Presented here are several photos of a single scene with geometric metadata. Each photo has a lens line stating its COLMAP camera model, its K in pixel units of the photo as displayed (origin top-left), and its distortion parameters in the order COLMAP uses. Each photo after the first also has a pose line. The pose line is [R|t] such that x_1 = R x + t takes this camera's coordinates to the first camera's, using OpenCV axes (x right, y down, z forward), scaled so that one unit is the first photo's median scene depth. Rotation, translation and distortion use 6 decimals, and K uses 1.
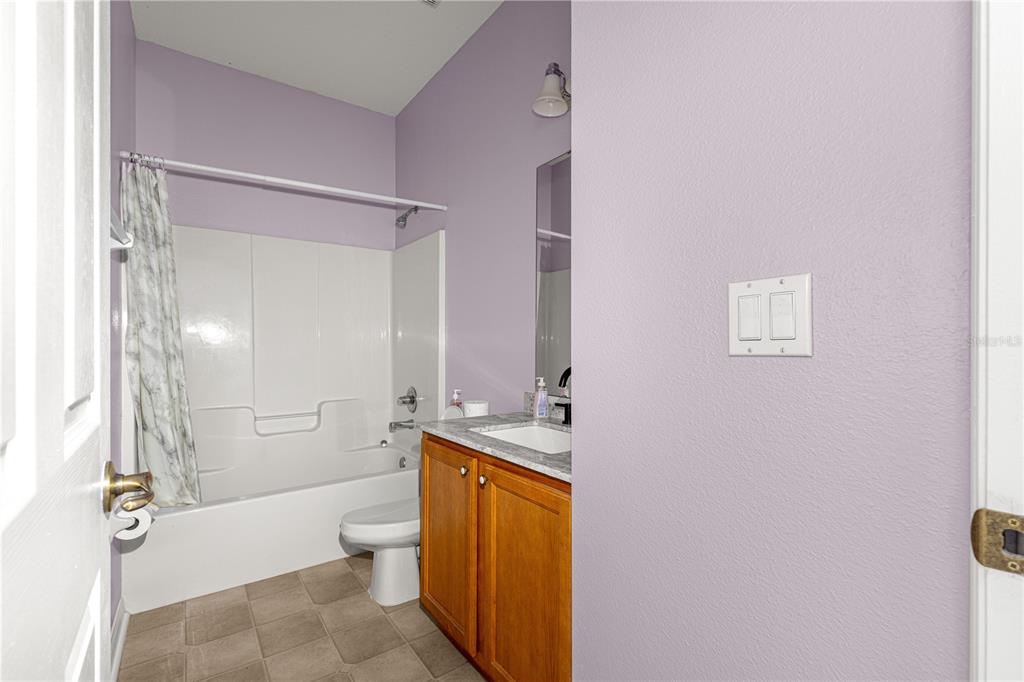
lens RADIAL K [[460.5, 0, 517.1], [0, 460.5, 347.4], [0, 0, 1]] dist [0.010725, -0.000139]
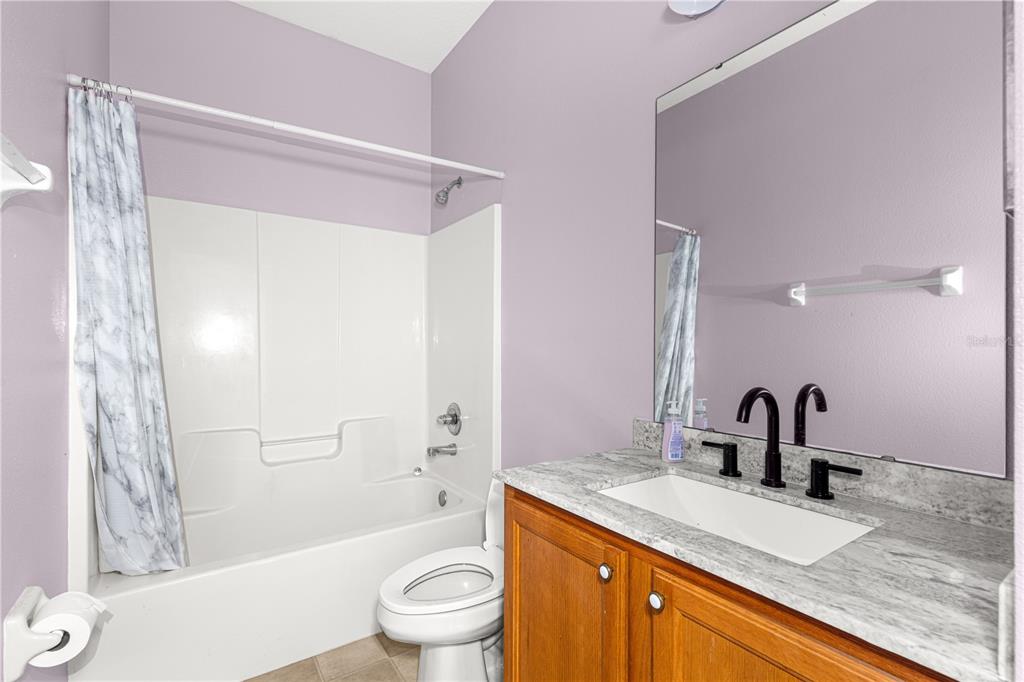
lens RADIAL K [[472.3, 0, 518.4], [0, 472.3, 351.1], [0, 0, 1]] dist [0.010597, -0.000010]
pose [[0.999635, 0.001559, -0.026984, -0.151962], [-0.001585, 0.999998, -0.000955, -0.006662], [0.026982, 0.000998, 0.999635, 0.291251]]
